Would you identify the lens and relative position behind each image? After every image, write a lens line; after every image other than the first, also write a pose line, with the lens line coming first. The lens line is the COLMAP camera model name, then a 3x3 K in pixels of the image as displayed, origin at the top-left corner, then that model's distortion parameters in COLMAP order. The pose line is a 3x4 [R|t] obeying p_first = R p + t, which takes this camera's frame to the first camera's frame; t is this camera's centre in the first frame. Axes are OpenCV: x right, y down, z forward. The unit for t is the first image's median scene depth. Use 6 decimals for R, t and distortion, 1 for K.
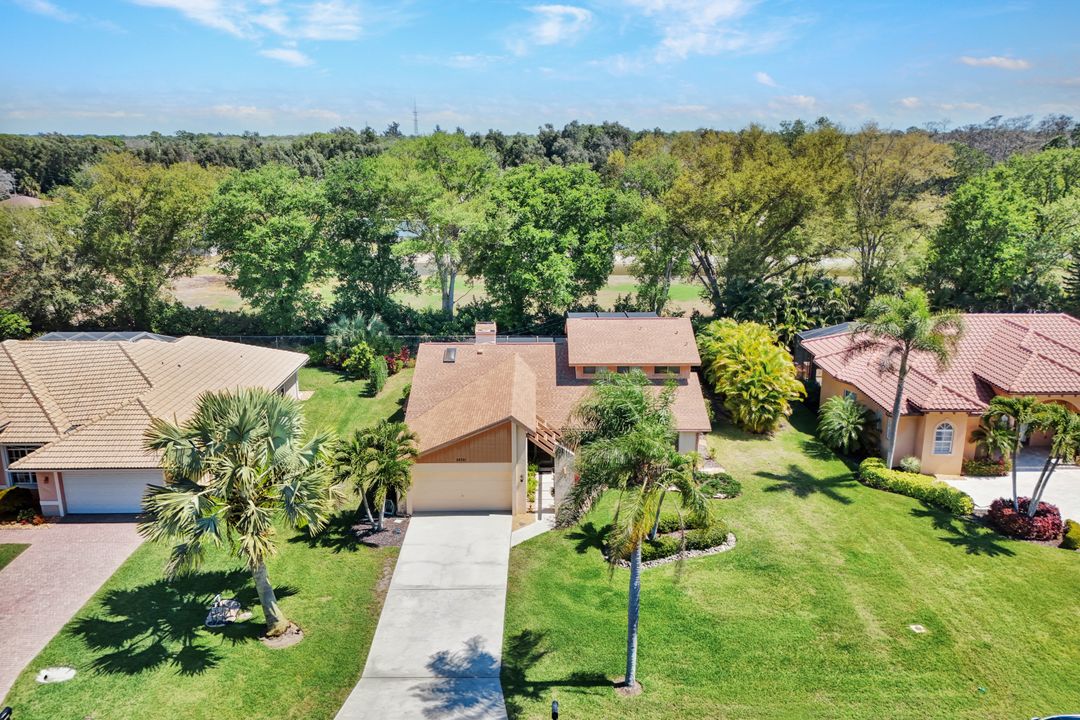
lens RADIAL K [[794.2, 0, 540.0], [0, 794.2, 360.0], [0, 0, 1]] dist [0.084081, -0.070126]
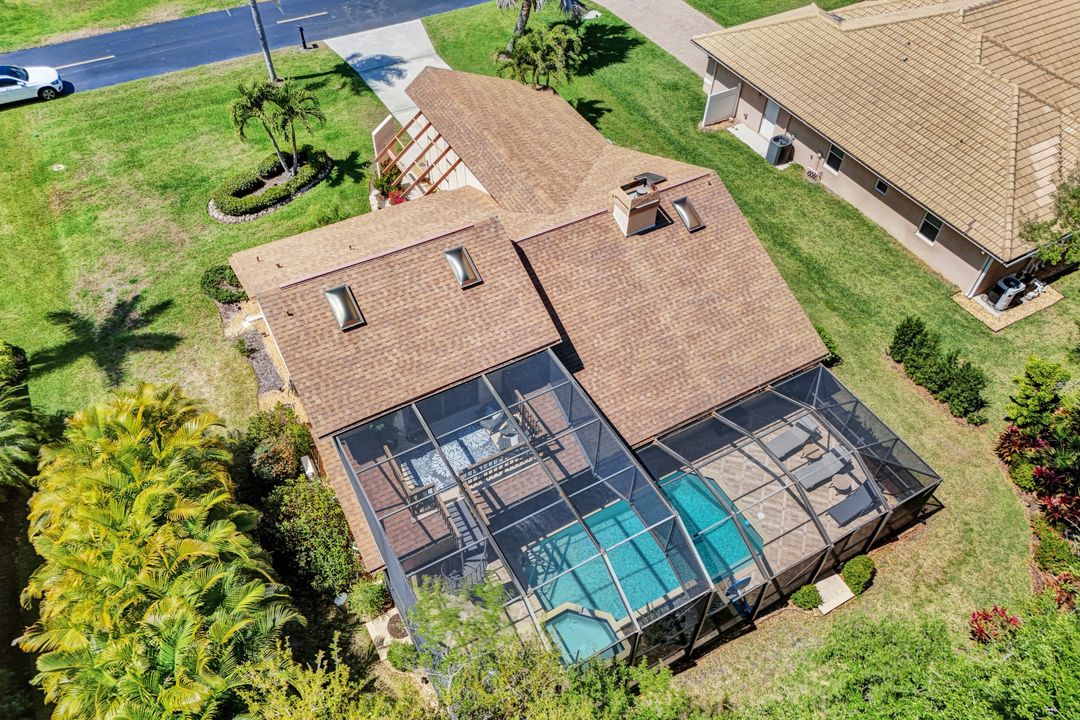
lens RADIAL K [[786.8, 0, 541.6], [0, 786.8, 339.4], [0, 0, 1]] dist [0.041441, -0.000434]
pose [[-0.871787, 0.348385, -0.344407, 0.242743], [-0.150237, 0.479026, 0.864849, -0.519497], [0.466280, 0.805706, -0.365268, 1.454263]]
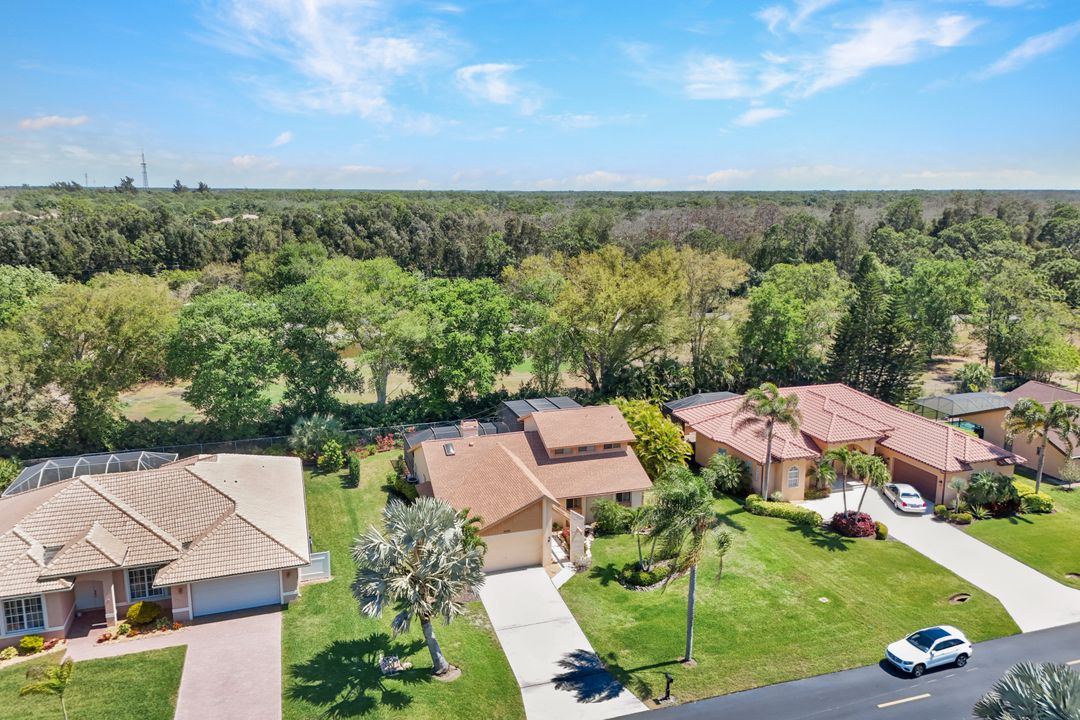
lens RADIAL K [[788.2, 0, 541.7], [0, 788.2, 346.1], [0, 0, 1]] dist [0.075848, -0.063182]
pose [[0.951397, -0.054451, 0.303114, -0.393051], [0.077451, 0.994916, -0.064372, -0.088284], [-0.298068, 0.084720, 0.950778, -0.303021]]
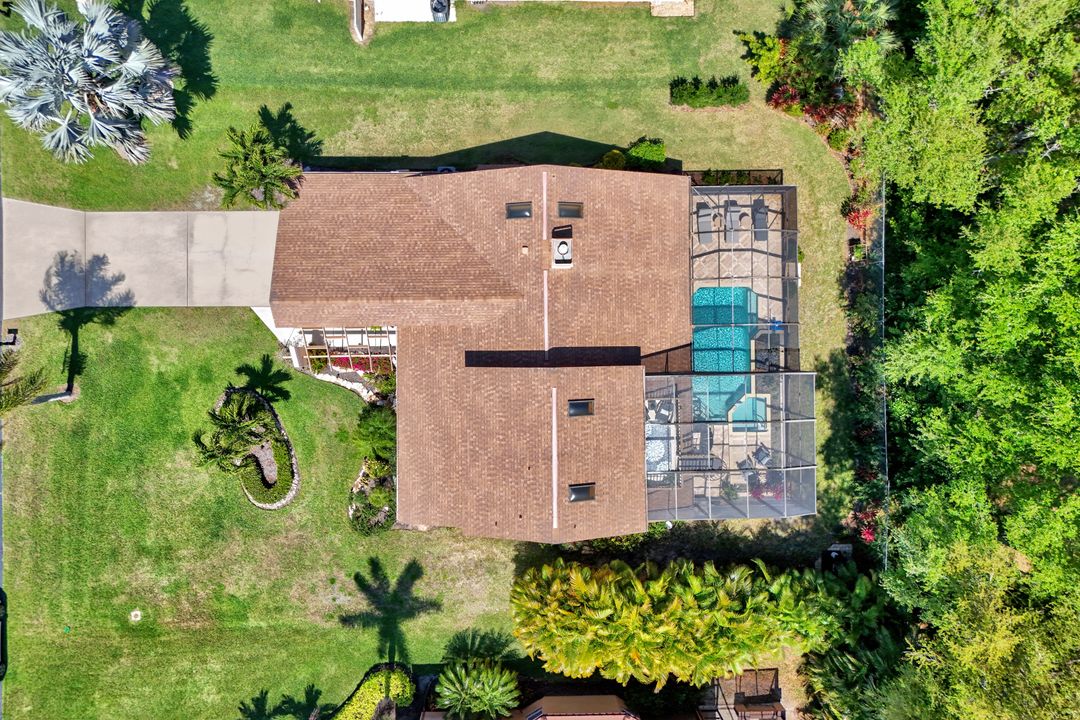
lens RADIAL K [[788.2, 0, 541.7], [0, 788.2, 346.1], [0, 0, 1]] dist [0.075848, -0.063182]
pose [[0.006608, 0.999970, -0.003932, 0.023069], [-0.282872, 0.005641, 0.959141, -0.823360], [0.959135, -0.005226, 0.282901, 0.919302]]
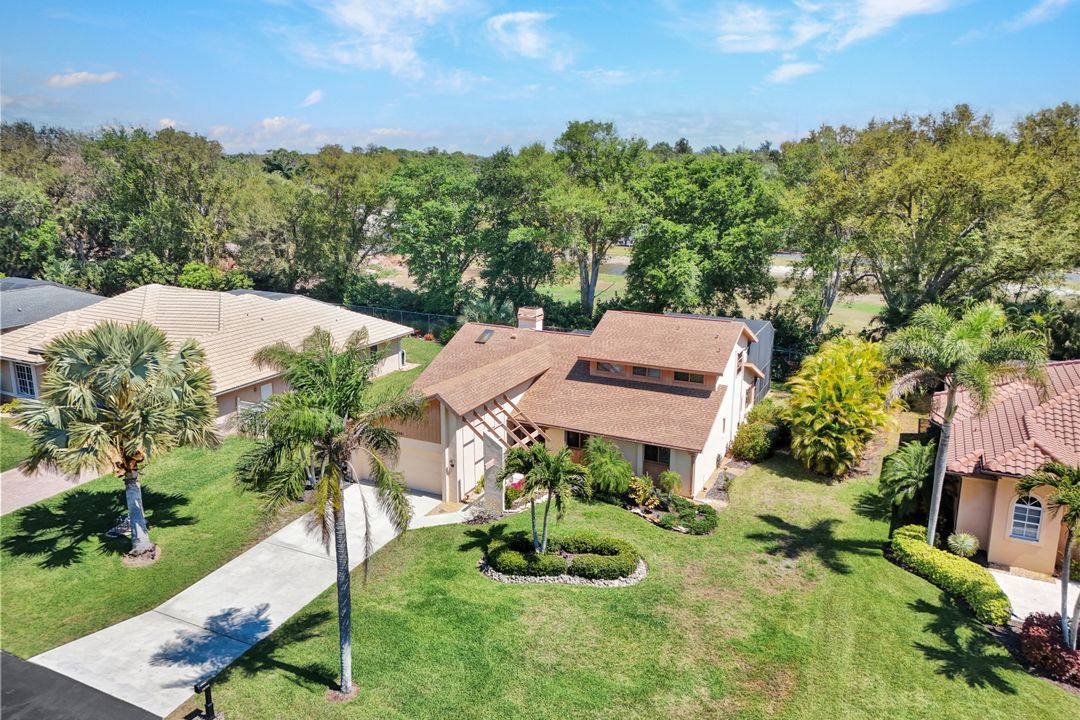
lens RADIAL K [[788.2, 0, 541.7], [0, 788.2, 346.1], [0, 0, 1]] dist [0.075848, -0.063182]
pose [[0.896767, 0.107763, -0.429181, 0.413382], [-0.124309, 0.992187, -0.010614, 0.008681], [0.424684, 0.062869, 0.903156, 0.181263]]
